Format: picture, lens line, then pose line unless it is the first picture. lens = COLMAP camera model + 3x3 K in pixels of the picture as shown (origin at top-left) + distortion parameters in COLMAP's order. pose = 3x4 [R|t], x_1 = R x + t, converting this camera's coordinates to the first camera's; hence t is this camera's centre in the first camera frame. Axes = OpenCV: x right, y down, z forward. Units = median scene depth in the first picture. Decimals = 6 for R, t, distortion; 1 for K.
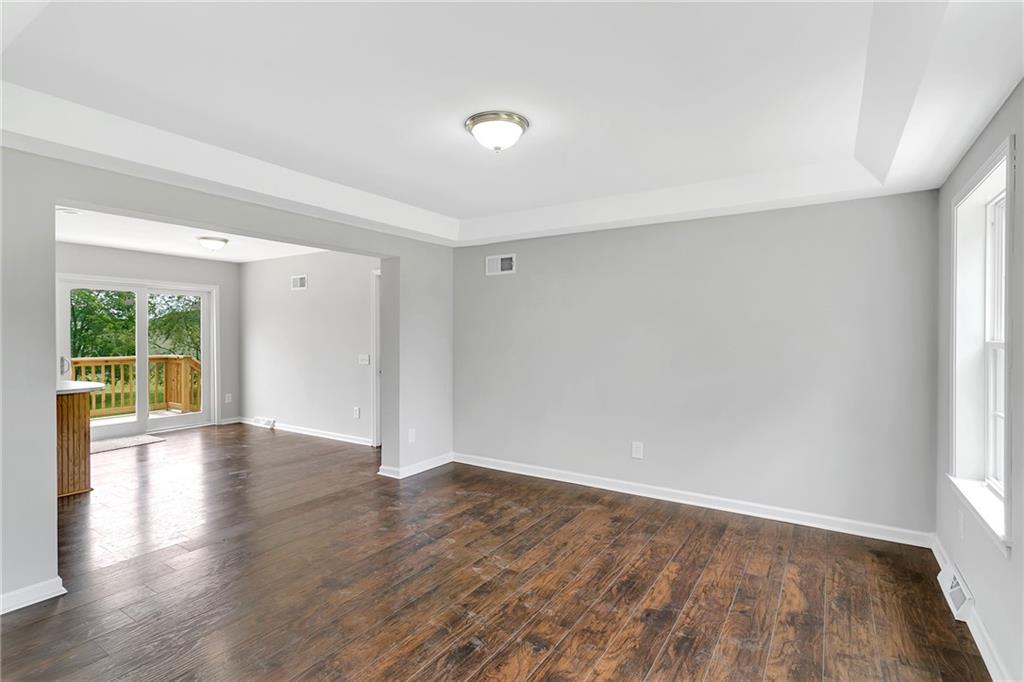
lens RADIAL K [[498.5, 0, 499.7], [0, 498.5, 336.1], [0, 0, 1]] dist [-0.001904, 0.000002]
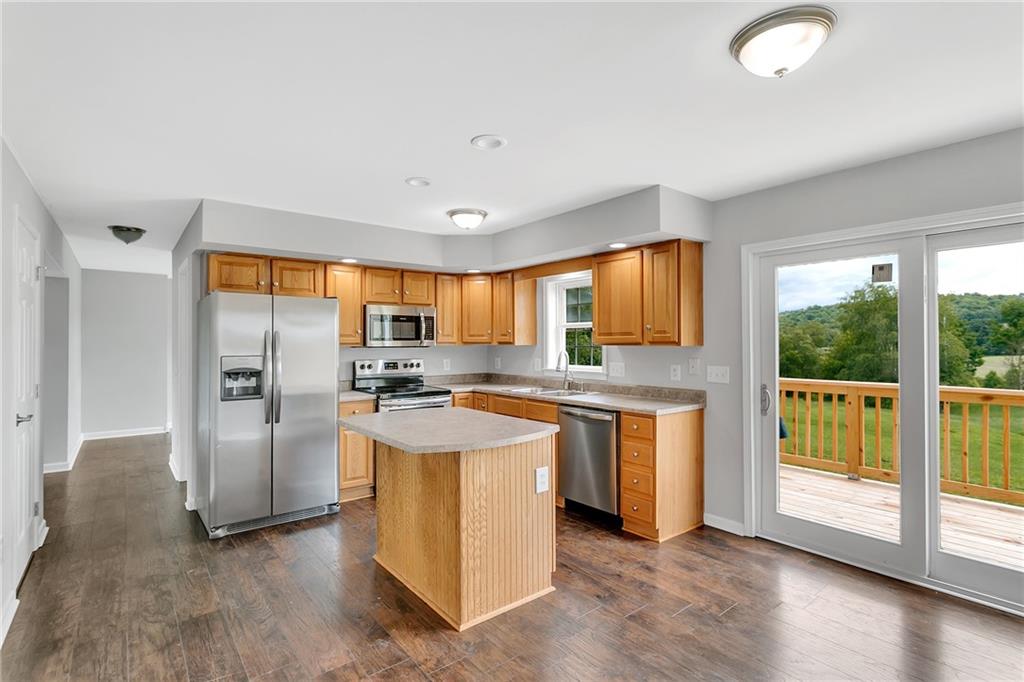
lens RADIAL K [[484.5, 0, 505.2], [0, 484.5, 339.5], [0, 0, 1]] dist [-0.000098, 0.000312]
pose [[-0.310694, -0.006147, -0.950490, -0.550315], [-0.003686, 0.999979, -0.005262, -0.017602], [0.950503, 0.001869, -0.310711, 2.043852]]
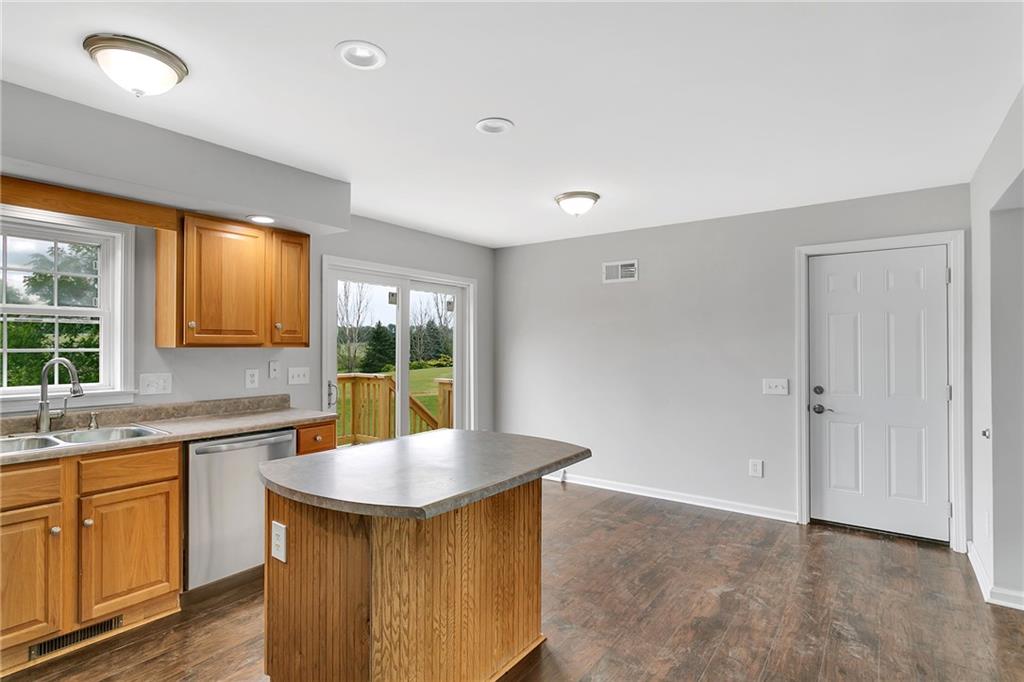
lens RADIAL K [[521.3, 0, 492.1], [0, 521.3, 340.1], [0, 0, 1]] dist [-0.002000, 0.000069]
pose [[0.997696, -0.000908, -0.067841, -1.413571], [-0.000036, 0.999903, -0.013909, -0.008136], [0.067847, 0.013879, 0.997599, 0.728570]]
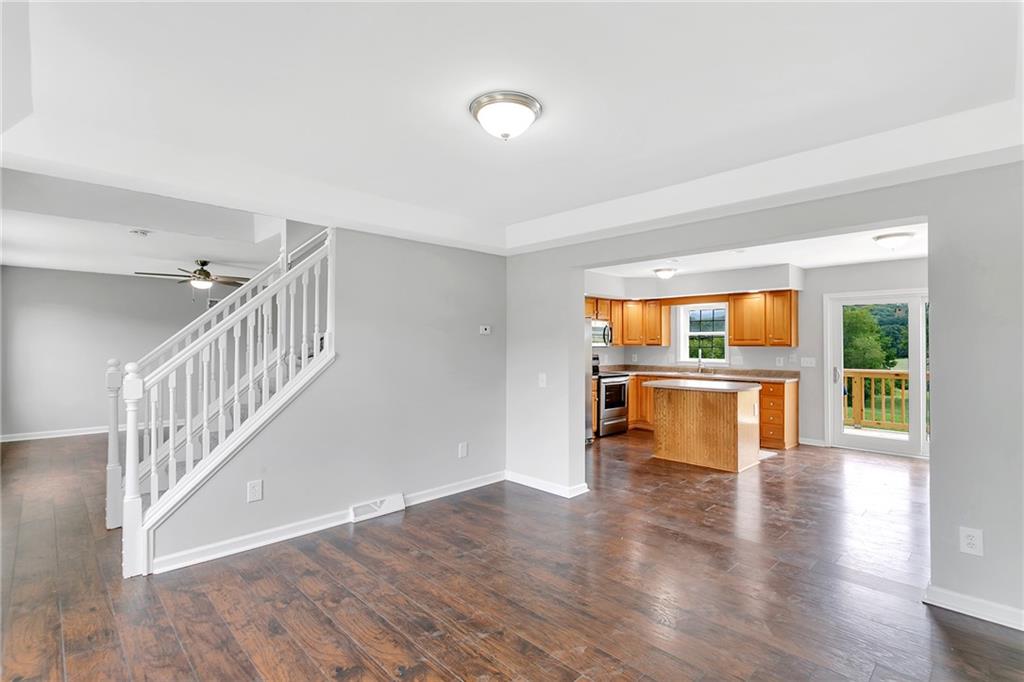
lens RADIAL K [[480.9, 0, 508.0], [0, 480.9, 341.3], [0, 0, 1]] dist [0.001414, 0.000532]
pose [[-0.211752, -0.007318, -0.977296, 0.800395], [-0.008299, 0.999949, -0.005690, -0.010424], [0.977288, 0.006906, -0.211803, 1.163949]]
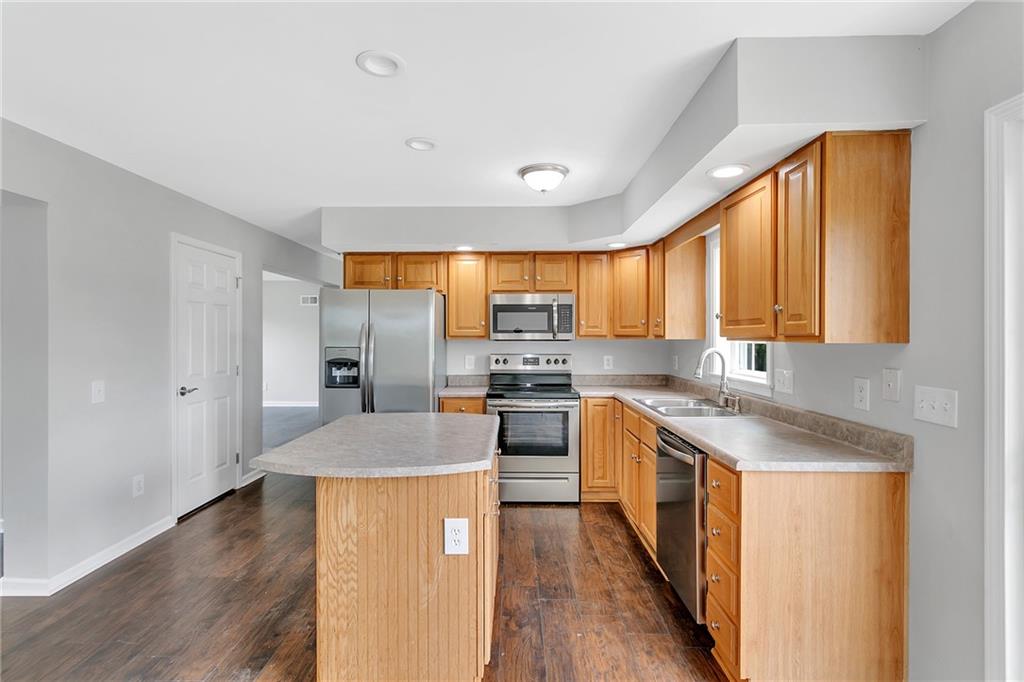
lens RADIAL K [[487.0, 0, 506.6], [0, 487.0, 337.3], [0, 0, 1]] dist [-0.001705, 0.000612]
pose [[-0.838811, -0.000281, -0.544423, -1.234091], [-0.005202, 0.999958, 0.007499, -0.019565], [0.544398, 0.009122, -0.838777, 2.428808]]
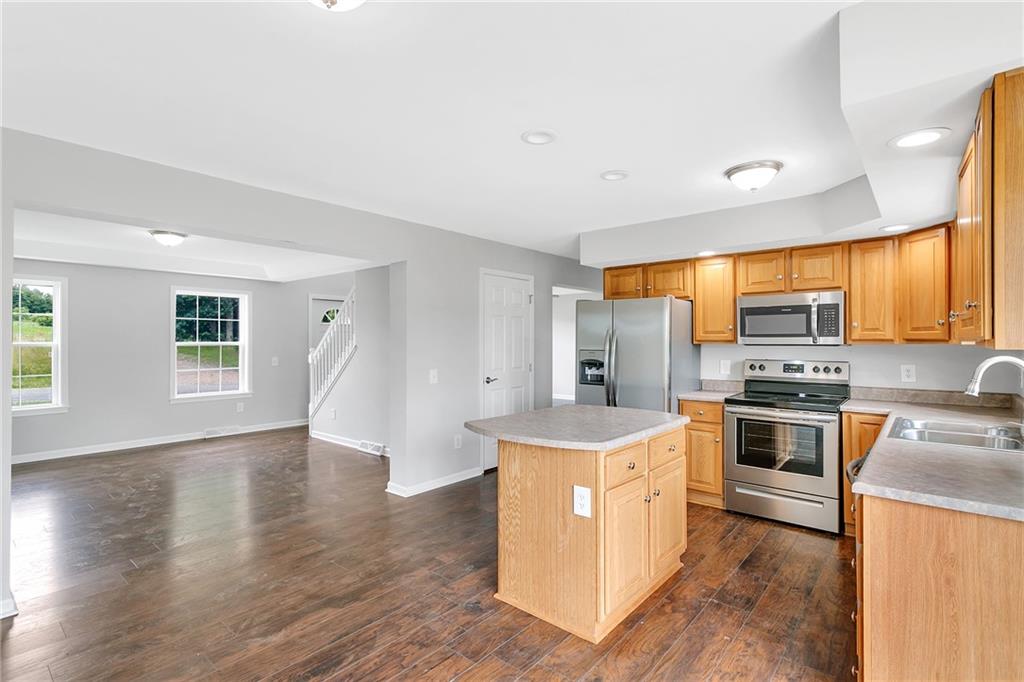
lens RADIAL K [[487.0, 0, 506.6], [0, 487.0, 337.3], [0, 0, 1]] dist [-0.001705, 0.000612]
pose [[-0.992855, -0.000497, 0.119329, -1.527336], [-0.000482, 1.000000, 0.000156, -0.021311], [-0.119329, 0.000098, -0.992855, 2.687988]]
